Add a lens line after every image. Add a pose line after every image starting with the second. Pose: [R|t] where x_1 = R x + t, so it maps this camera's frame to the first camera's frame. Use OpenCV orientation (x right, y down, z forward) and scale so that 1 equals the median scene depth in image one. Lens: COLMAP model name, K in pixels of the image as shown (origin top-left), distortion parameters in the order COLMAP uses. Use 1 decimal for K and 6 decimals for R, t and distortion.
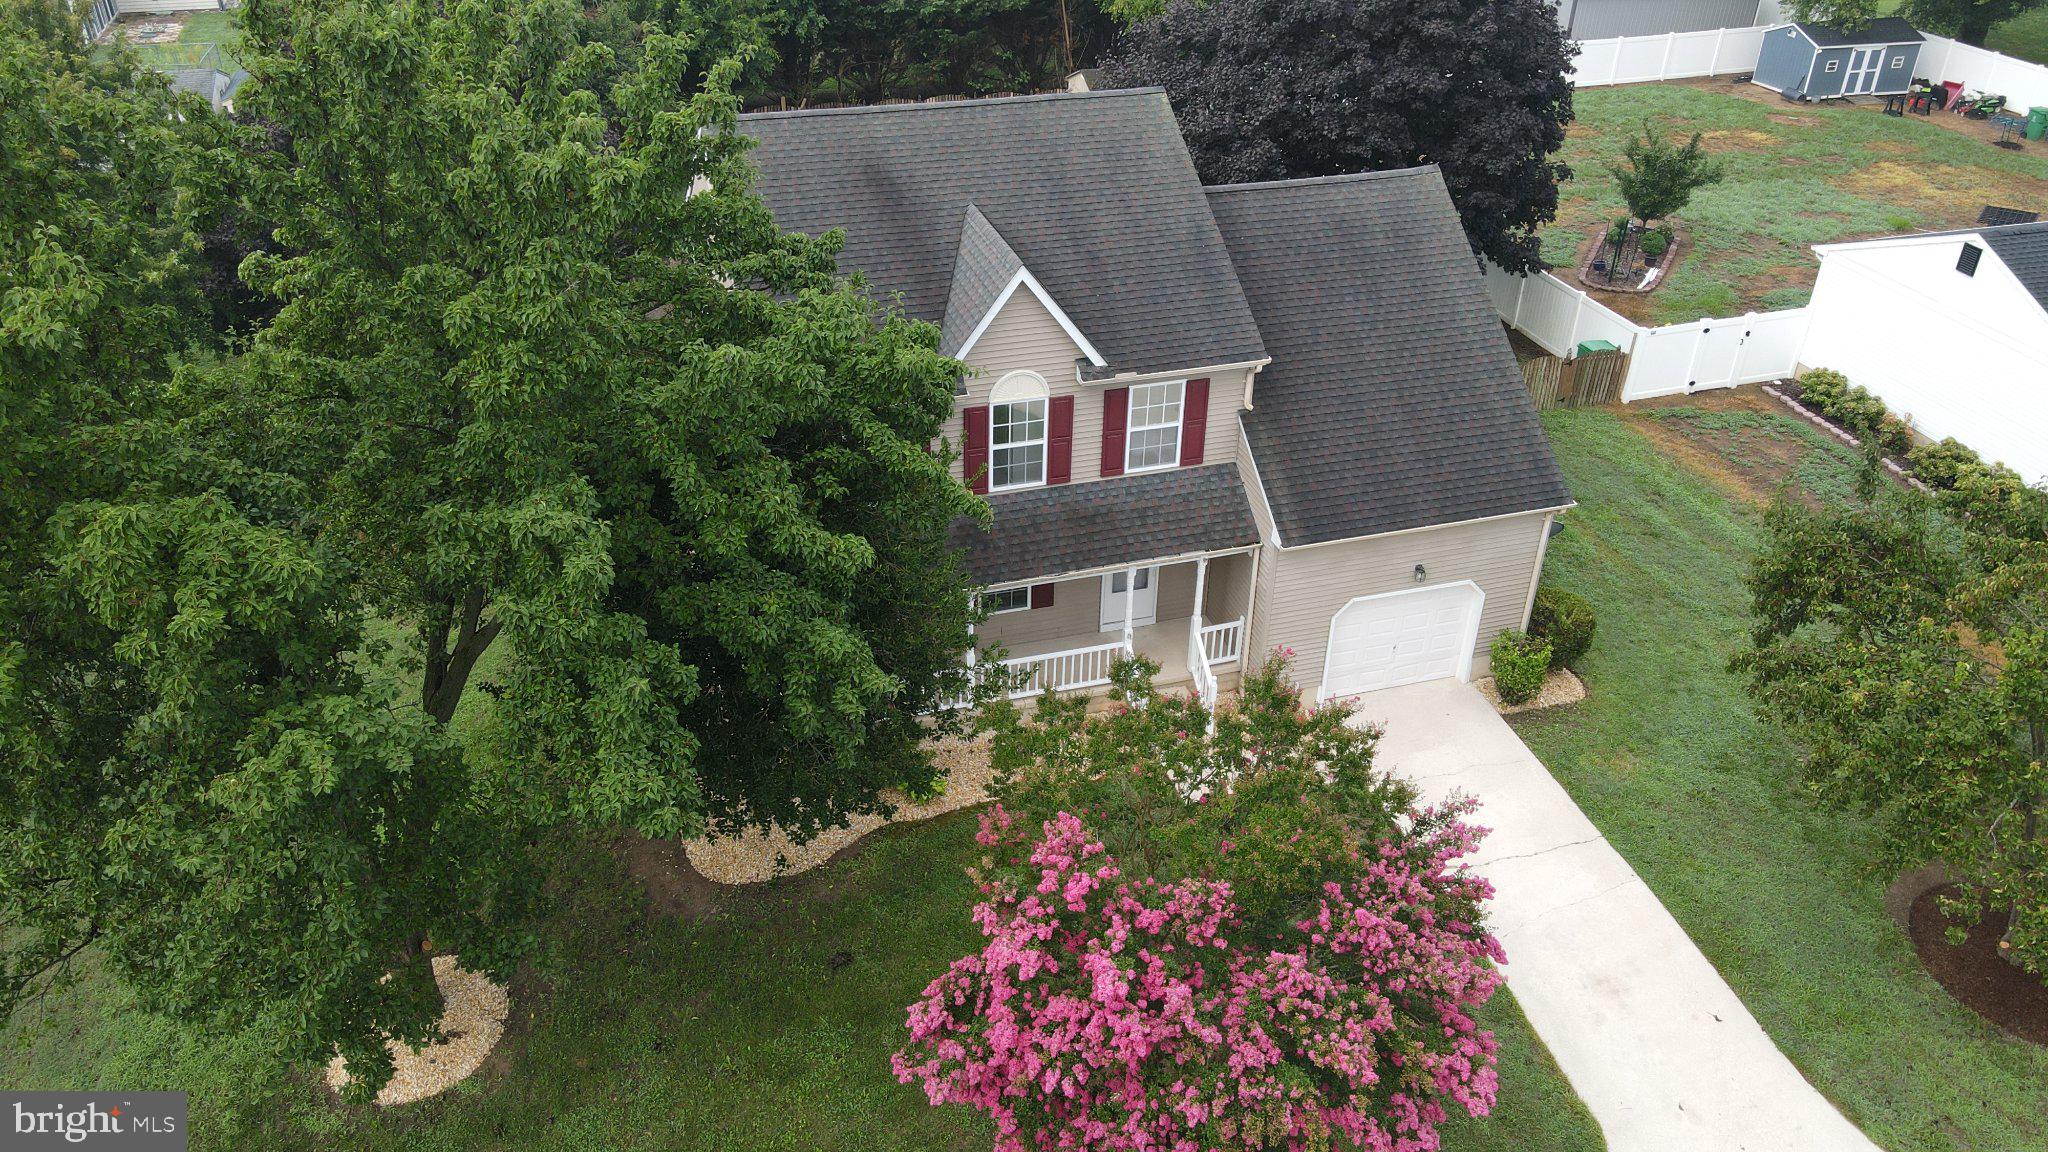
lens RADIAL K [[1502.7, 0, 1015.2], [0, 1502.7, 577.8], [0, 0, 1]] dist [-0.003922, 0.029571]
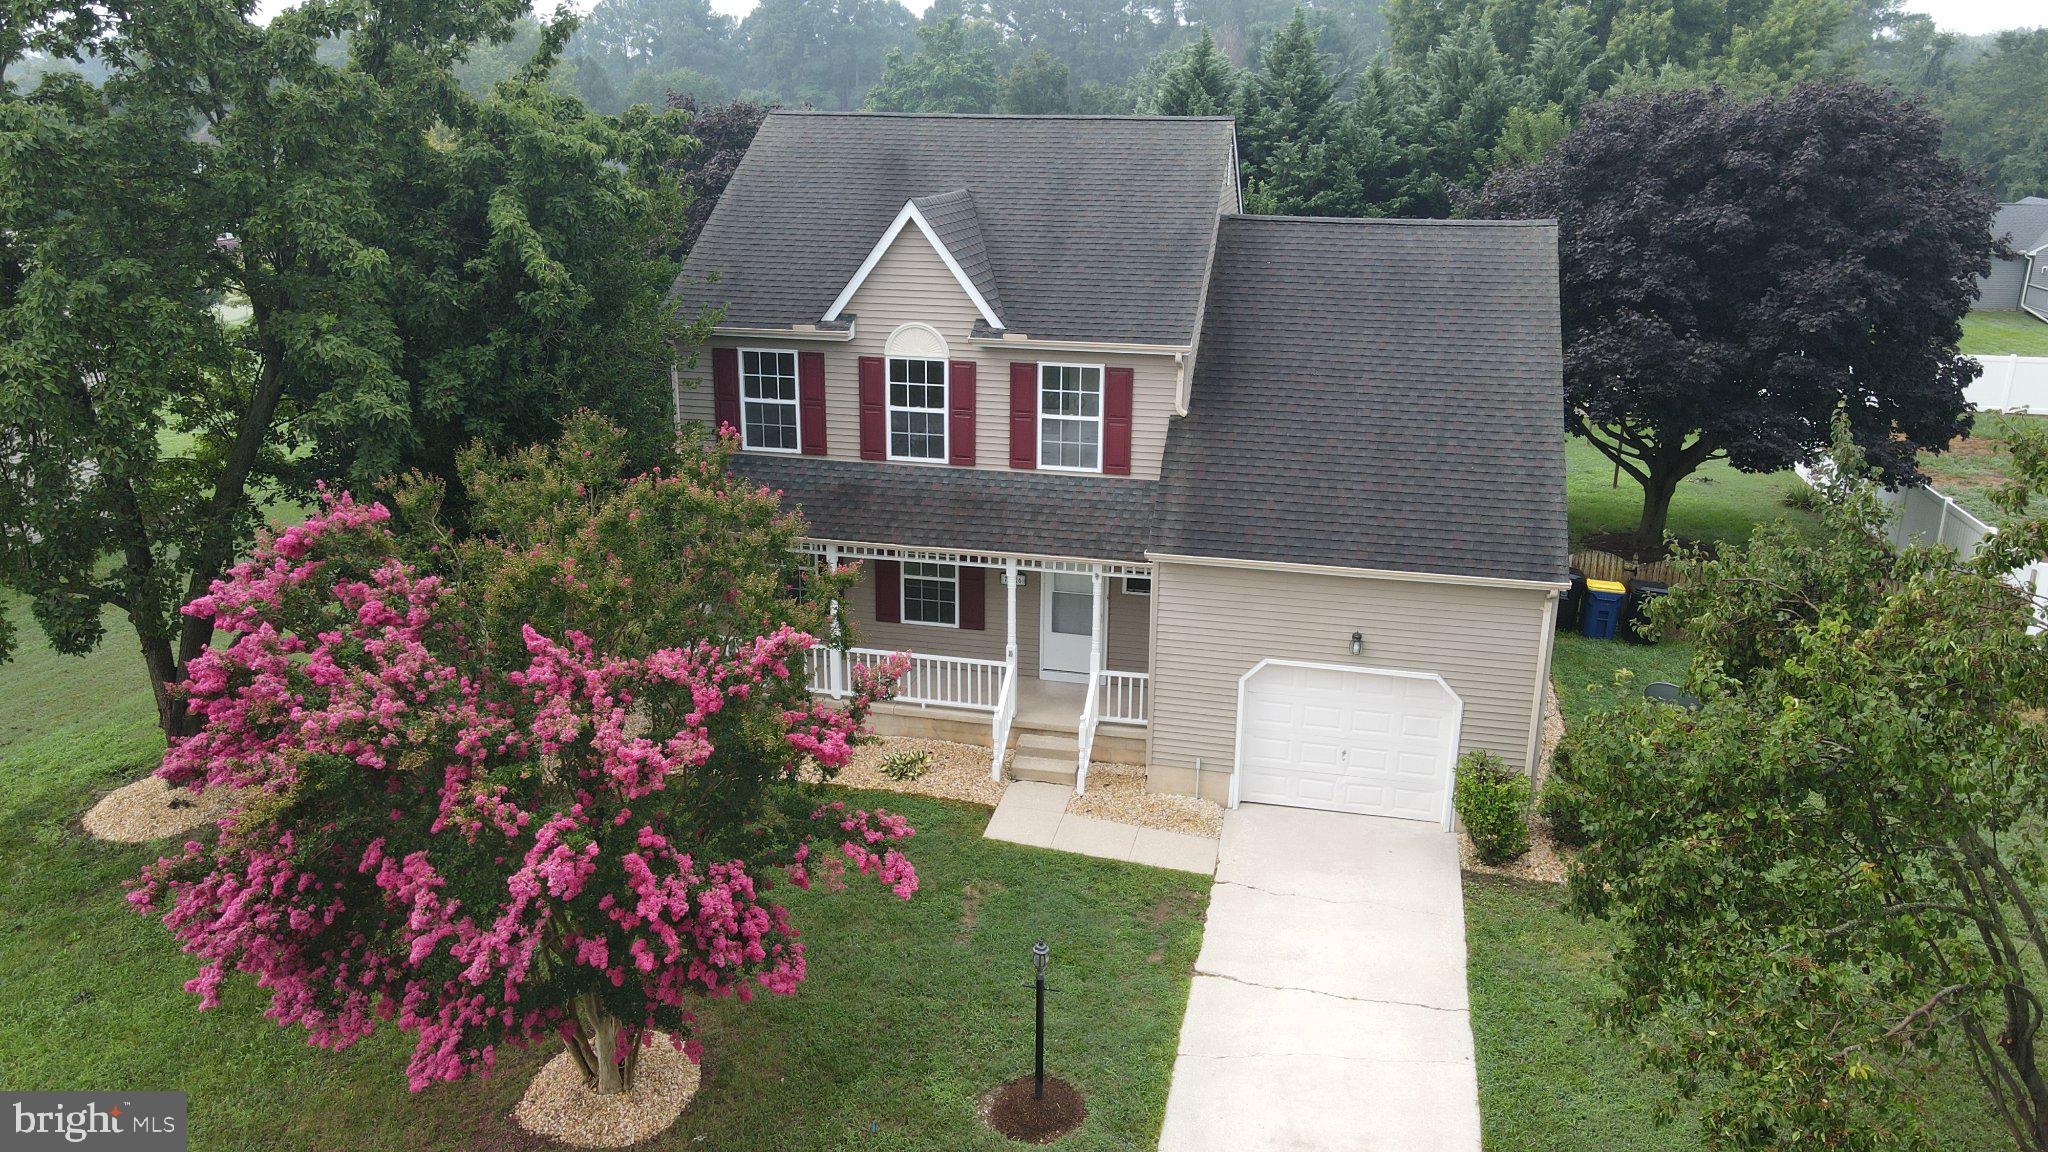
lens RADIAL K [[1502.7, 0, 1015.2], [0, 1502.7, 577.8], [0, 0, 1]] dist [-0.003922, 0.029571]
pose [[0.865914, 0.148371, -0.477680, 0.499526], [-0.265689, 0.945565, -0.187928, 0.163920], [0.423794, 0.289644, 0.858198, 0.244198]]
